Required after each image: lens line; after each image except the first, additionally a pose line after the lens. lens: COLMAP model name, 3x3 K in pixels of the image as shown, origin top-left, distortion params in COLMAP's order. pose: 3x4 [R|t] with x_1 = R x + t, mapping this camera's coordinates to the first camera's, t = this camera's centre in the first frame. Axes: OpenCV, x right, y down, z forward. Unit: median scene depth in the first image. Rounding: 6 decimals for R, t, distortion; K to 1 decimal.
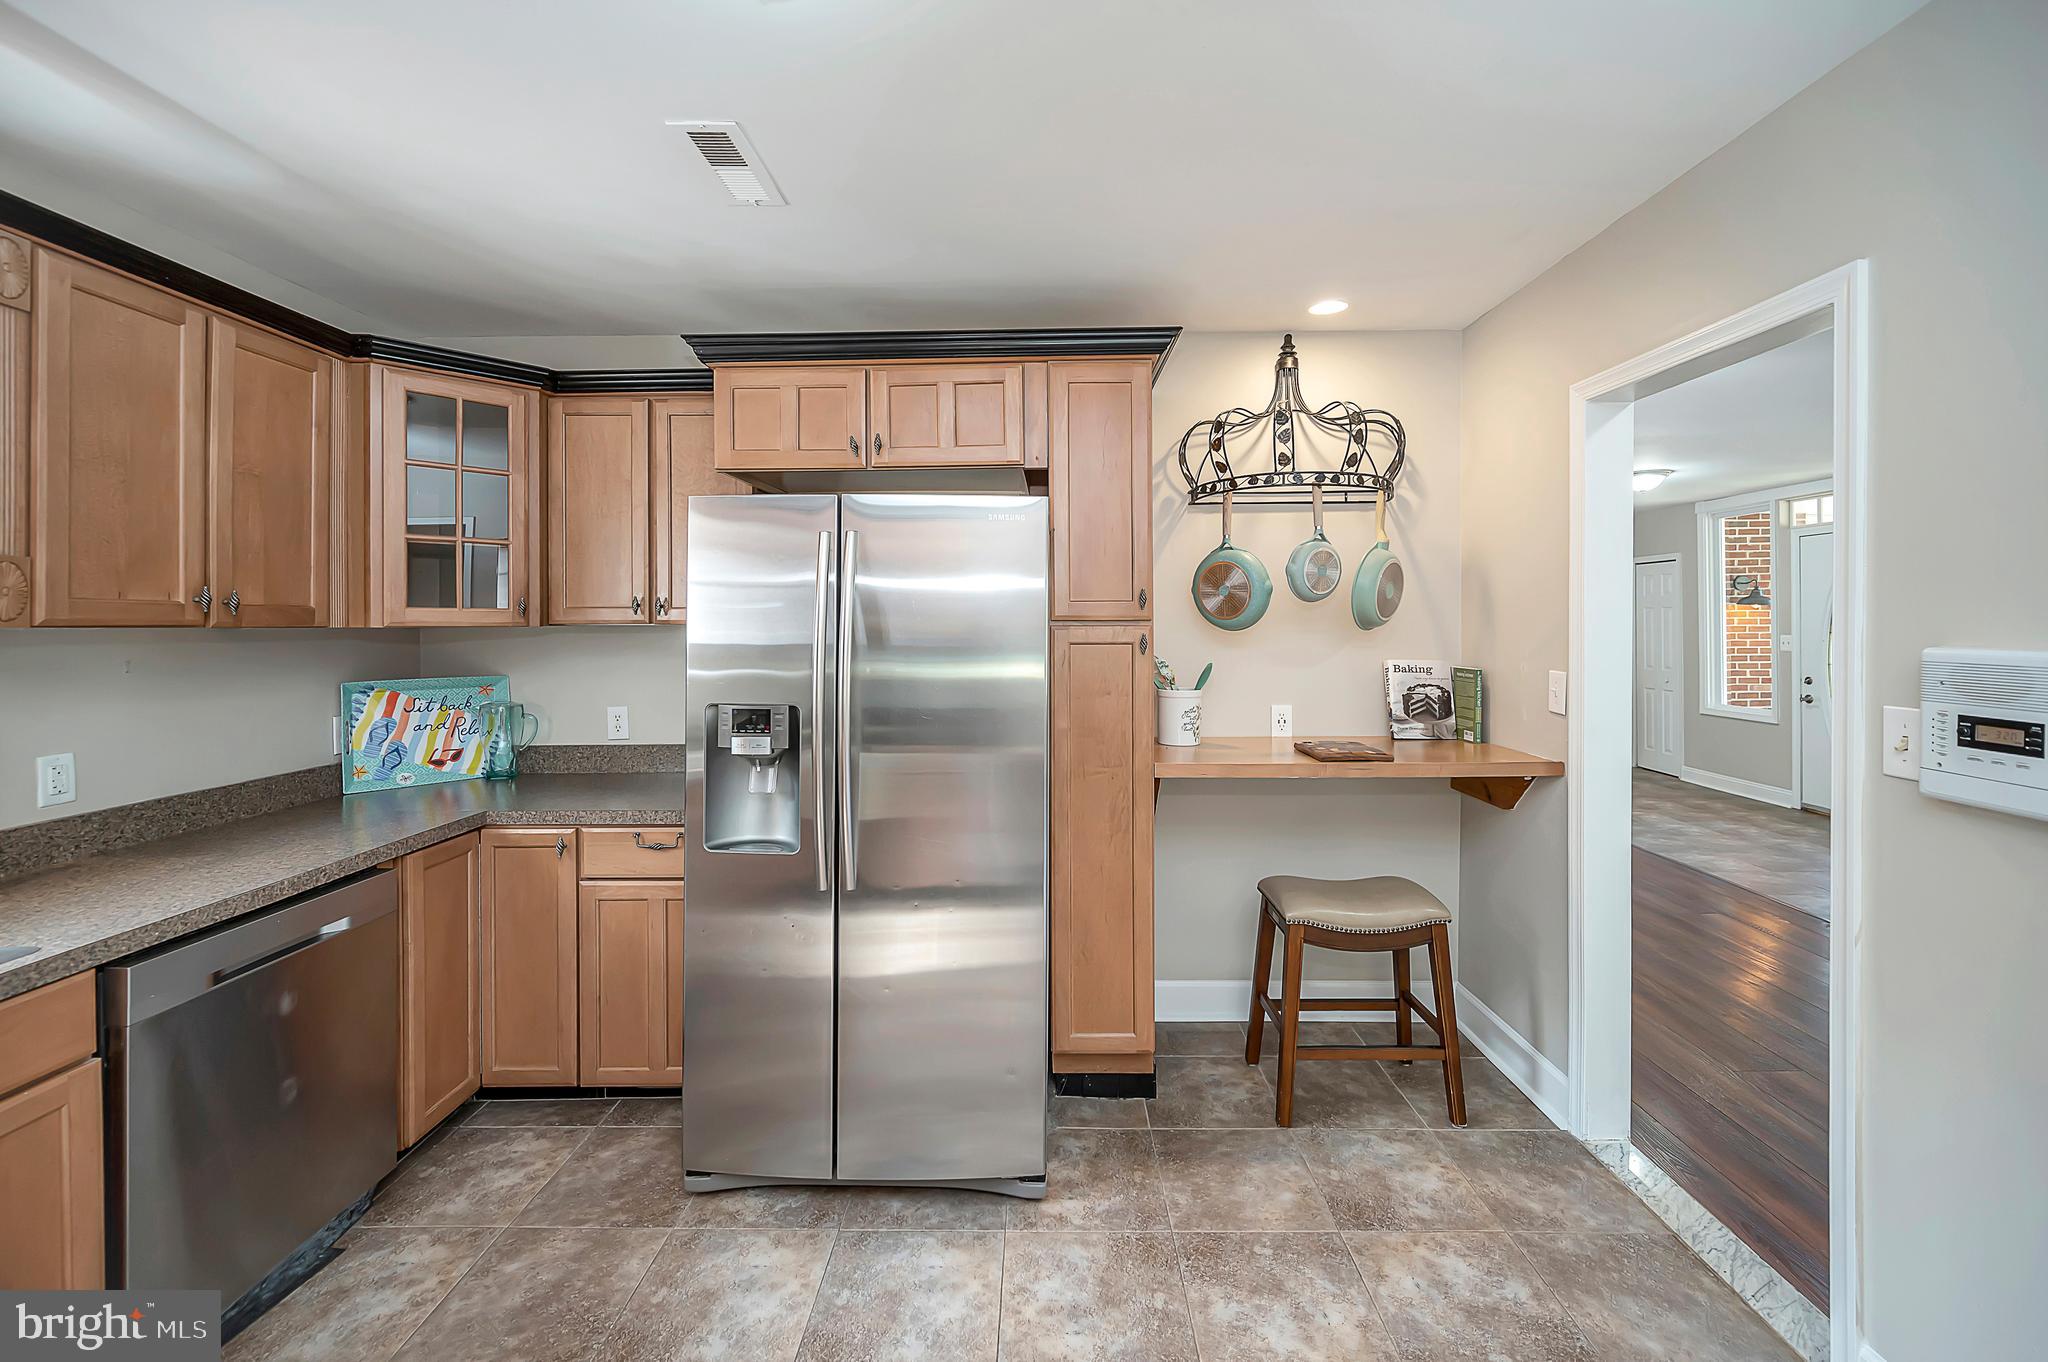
lens RADIAL K [[825.8, 0, 1038.2], [0, 825.8, 622.4], [0, 0, 1]] dist [-0.000955, -0.000067]
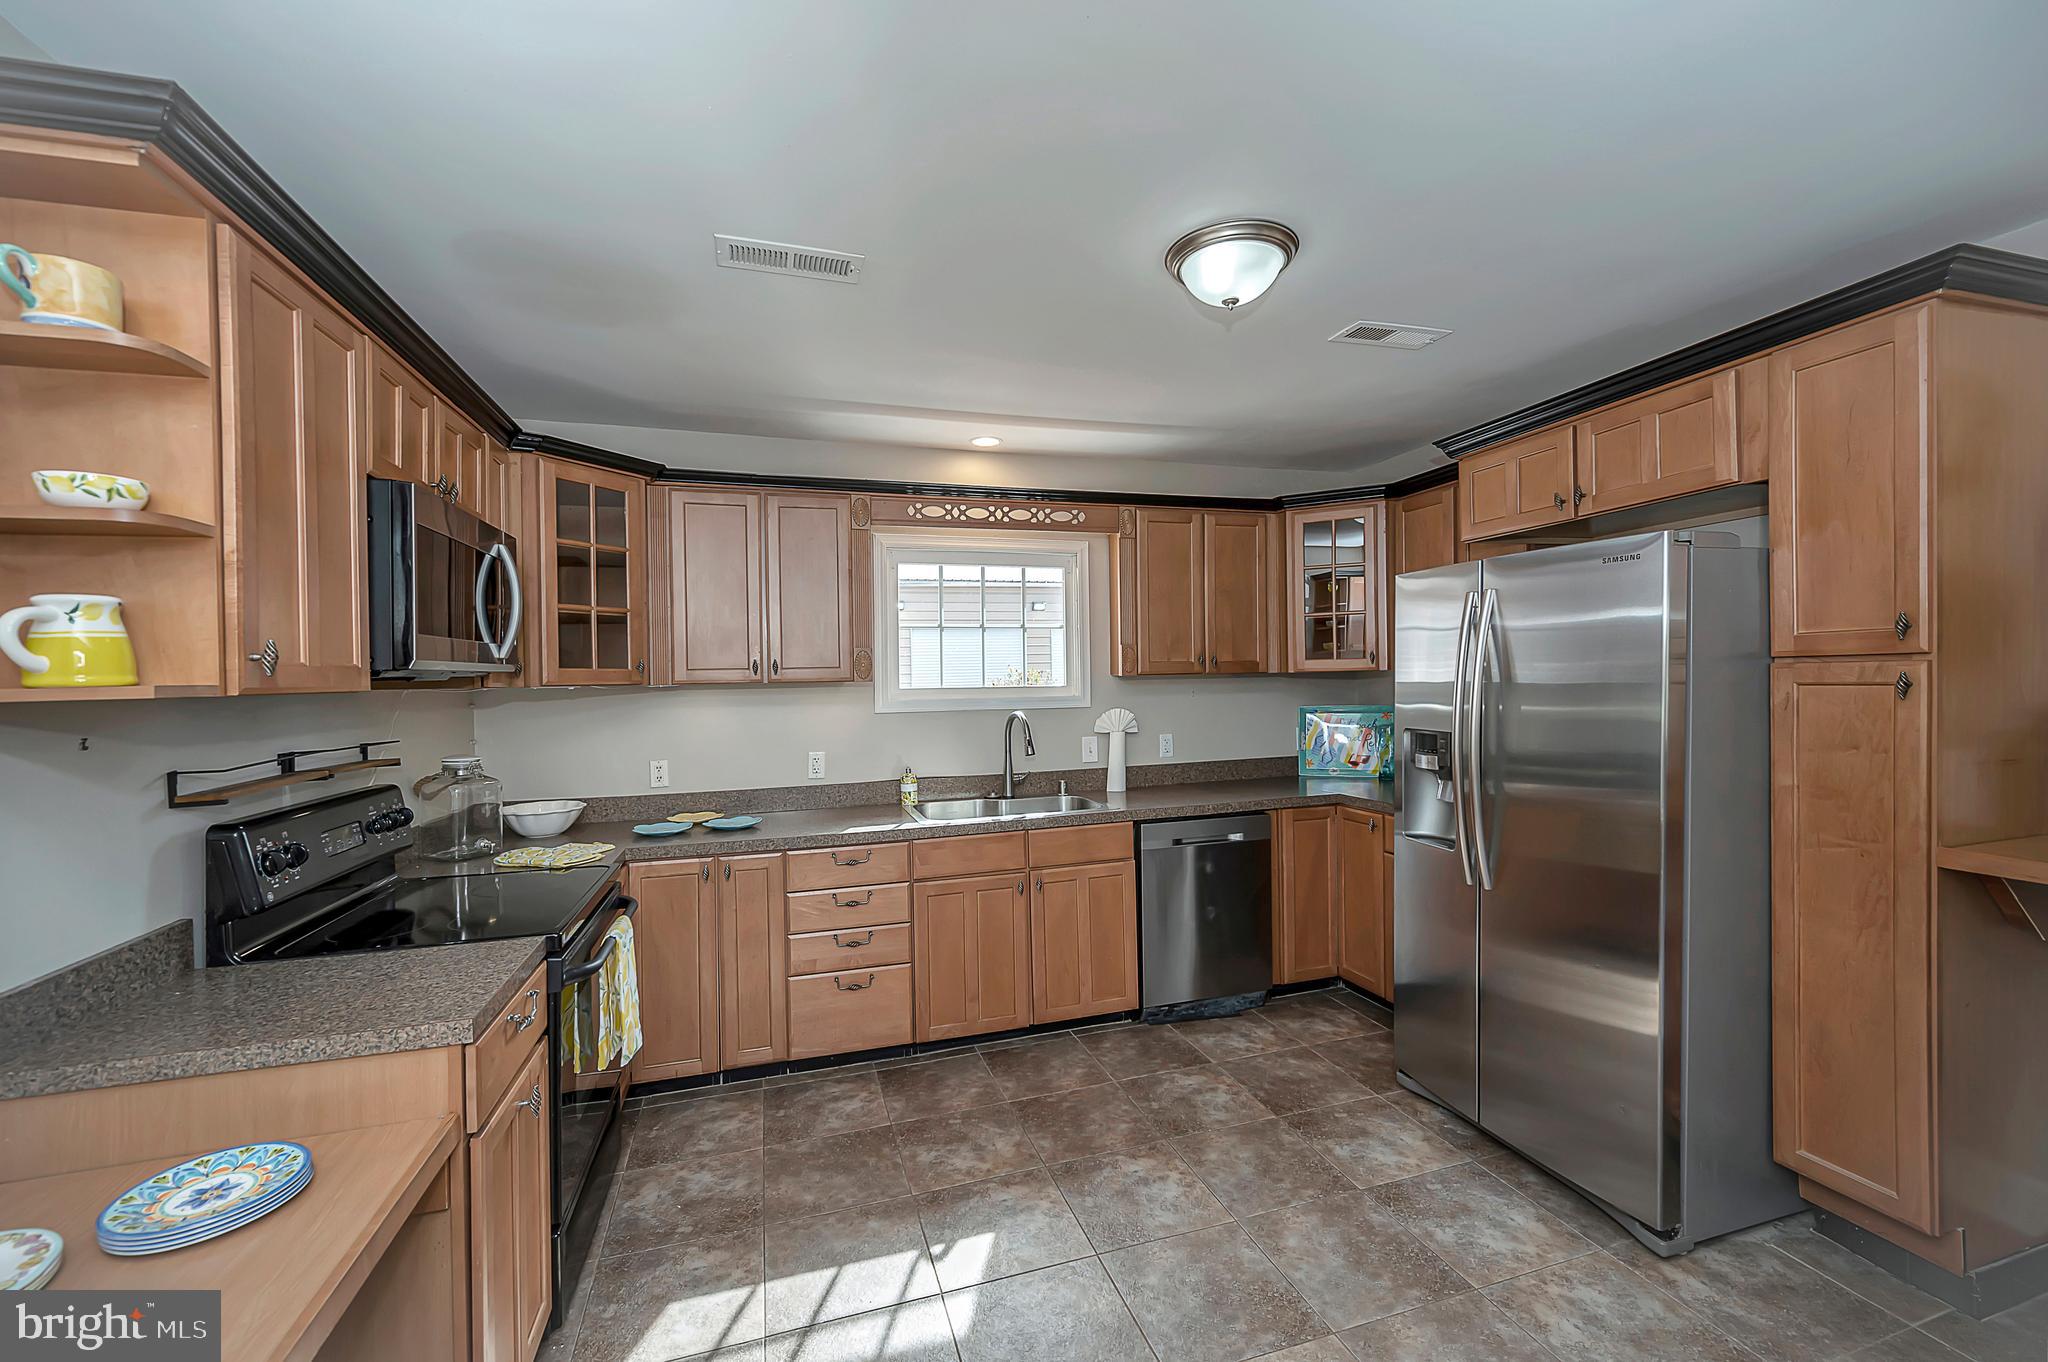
lens RADIAL K [[830.0, 0, 1047.7], [0, 830.0, 676.0], [0, 0, 1]] dist [0.000517, 0.000015]
pose [[0.326049, -0.002929, -0.945348, 0.627993], [0.019900, 0.999795, 0.003766, -0.003501], [0.945143, -0.020041, 0.326040, 0.009942]]
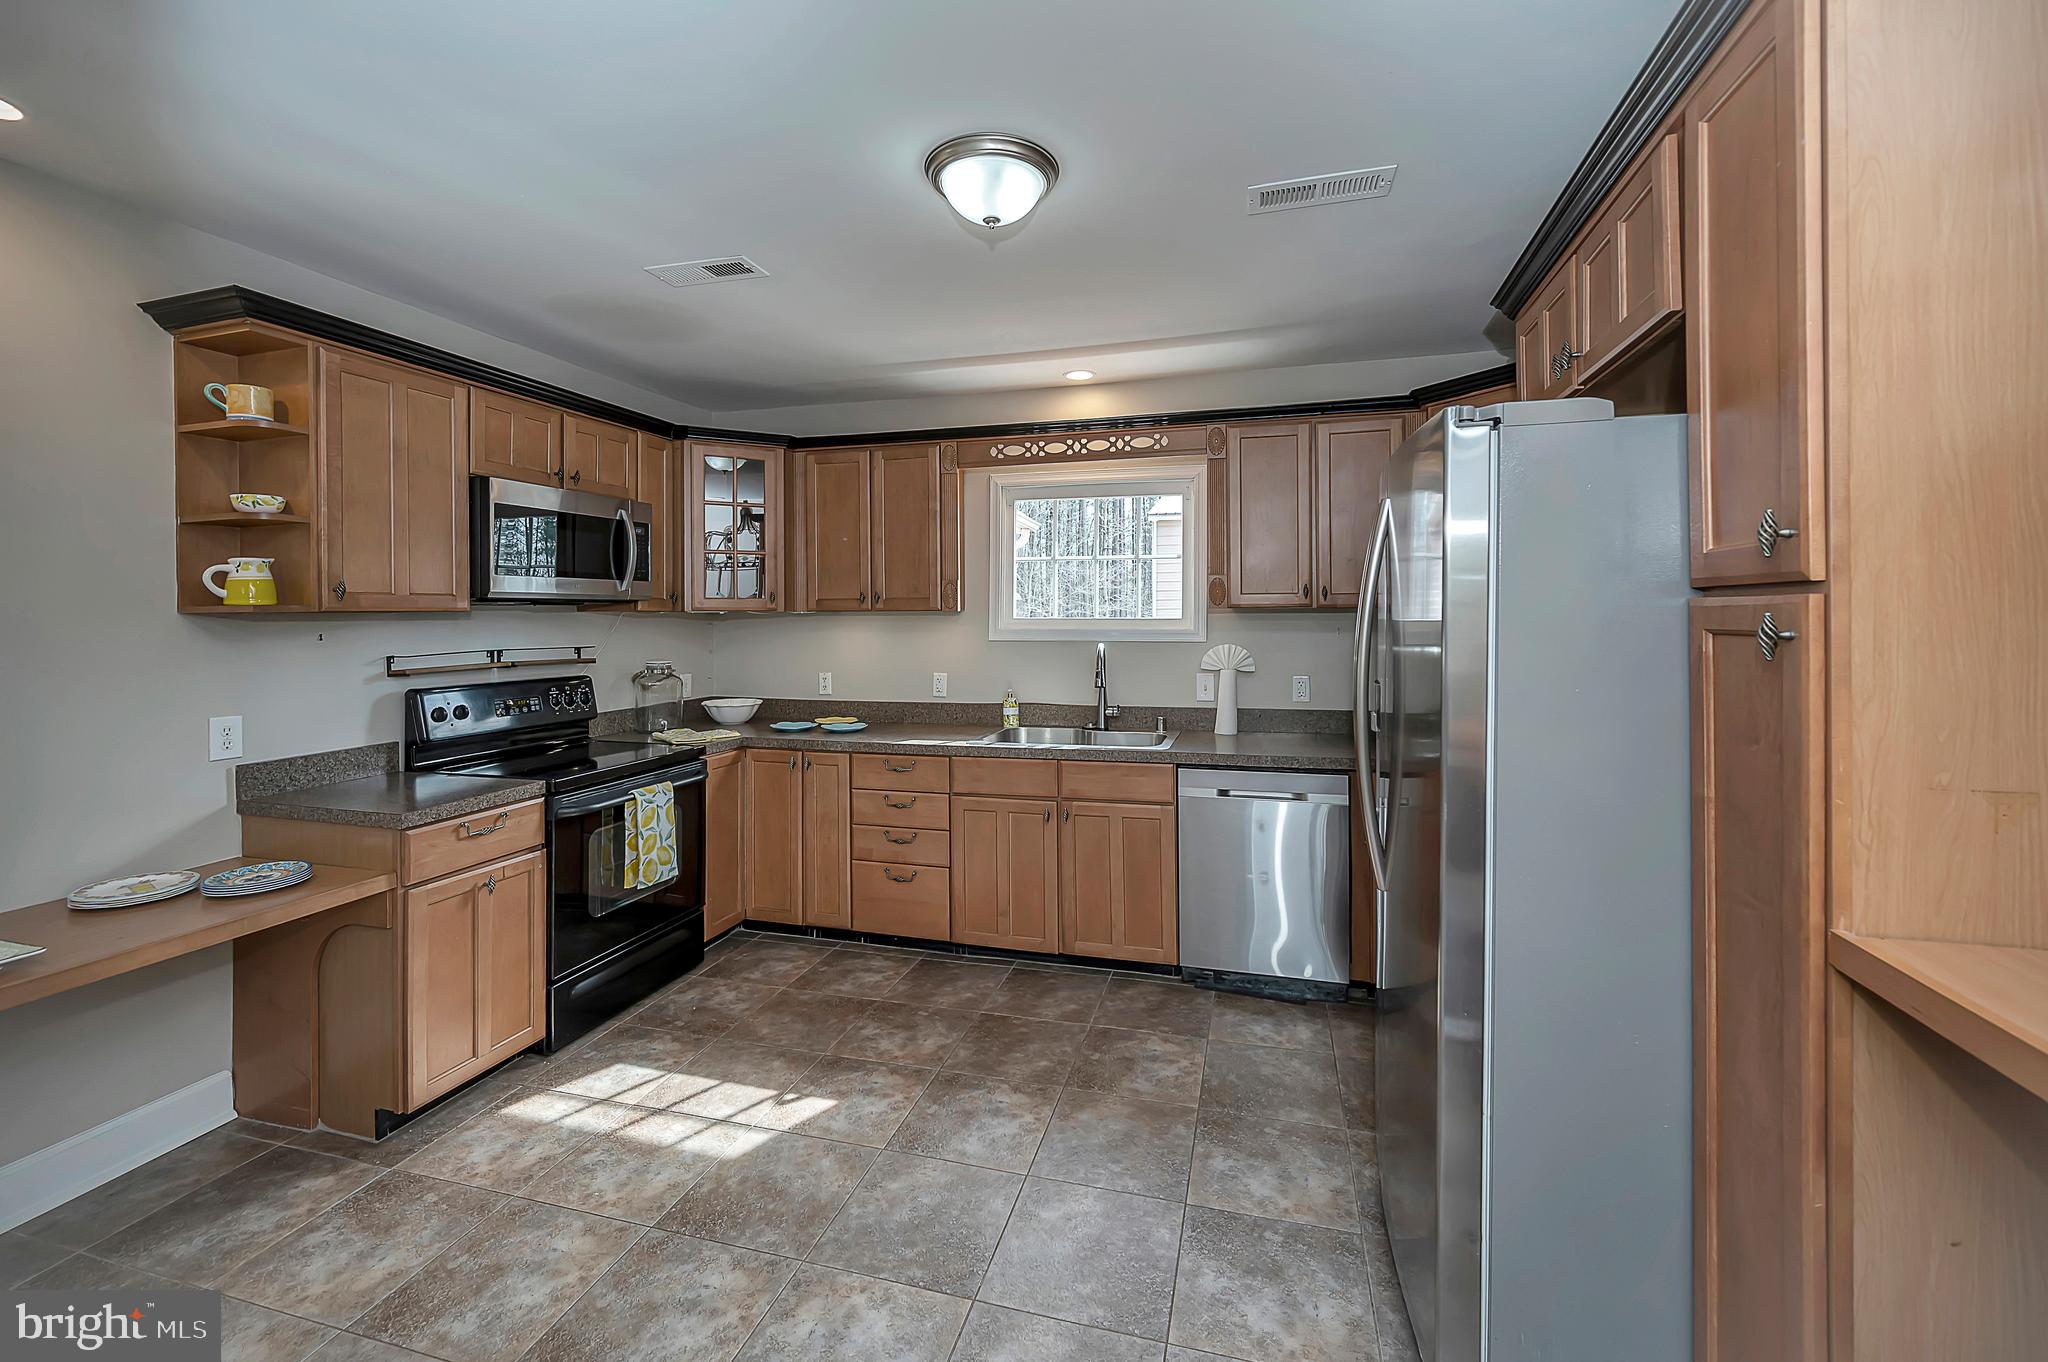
lens RADIAL K [[844.8, 0, 1053.6], [0, 844.8, 613.8], [0, 0, 1]] dist [-0.000750, -0.000182]
pose [[-0.243538, 0.004037, -0.969883, 0.689326], [0.008741, 0.999960, 0.001967, 0.009182], [0.969852, -0.007999, -0.243563, 0.779372]]
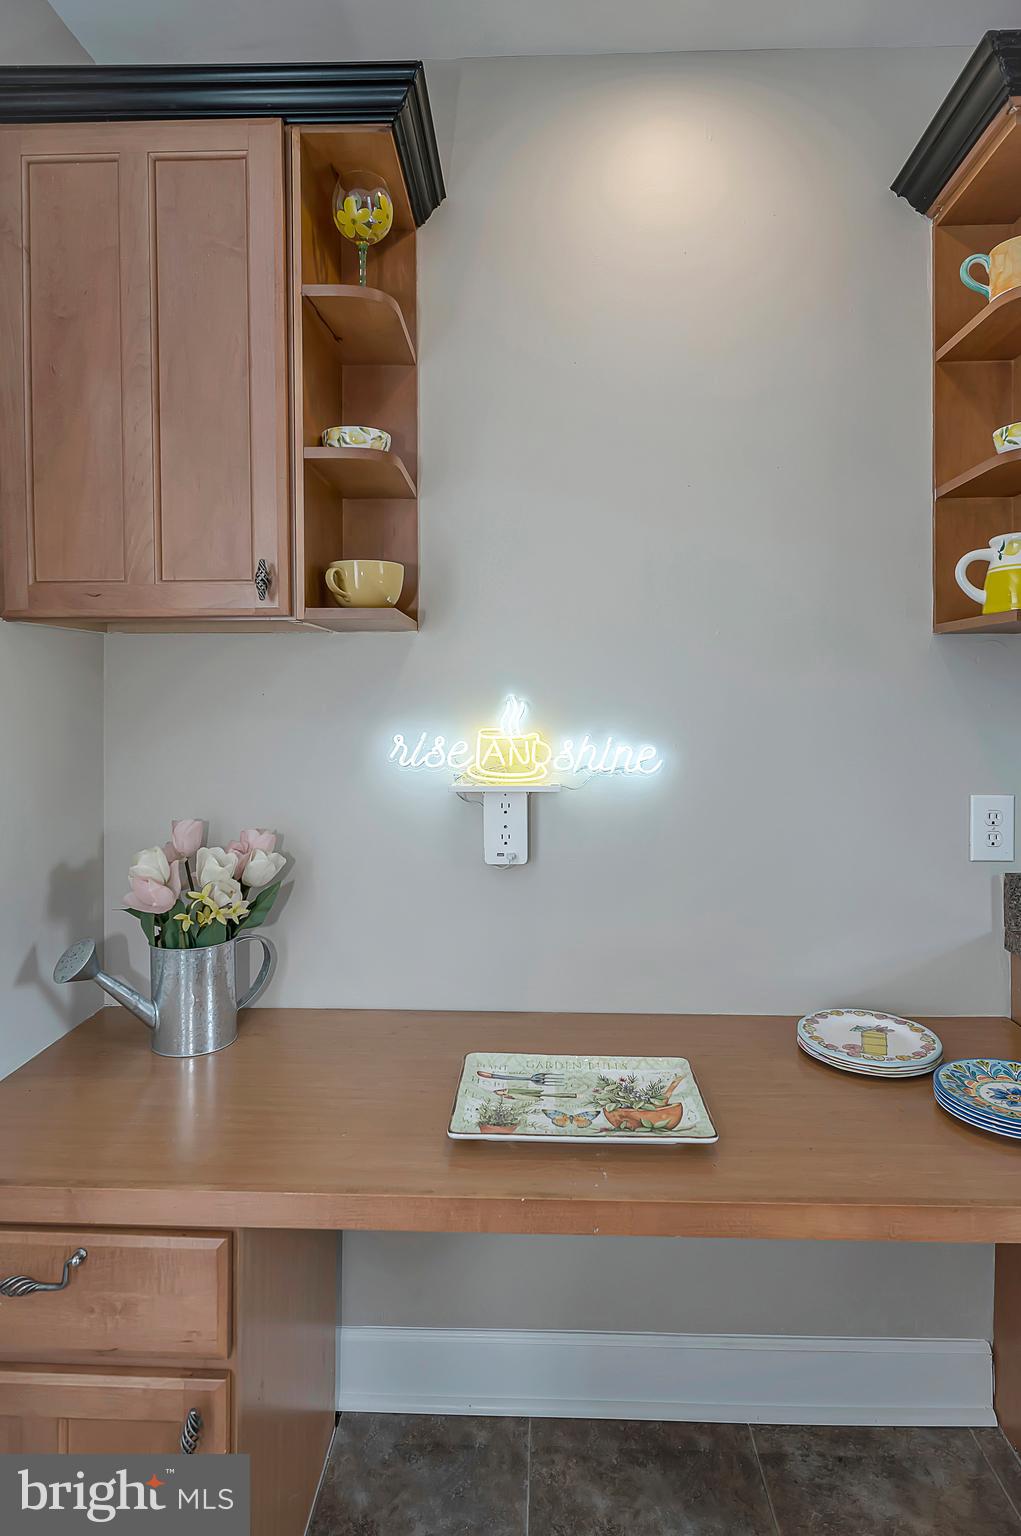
lens RADIAL K [[872.6, 0, 514.7], [0, 872.6, 701.7], [0, 0, 1]] dist [-0.001234, -0.000451]
pose [[-0.999811, 0.004128, 0.019015, 0.294490], [0.004357, 0.999918, 0.012017, 0.044922], [-0.018964, 0.012098, -0.999747, 0.233606]]
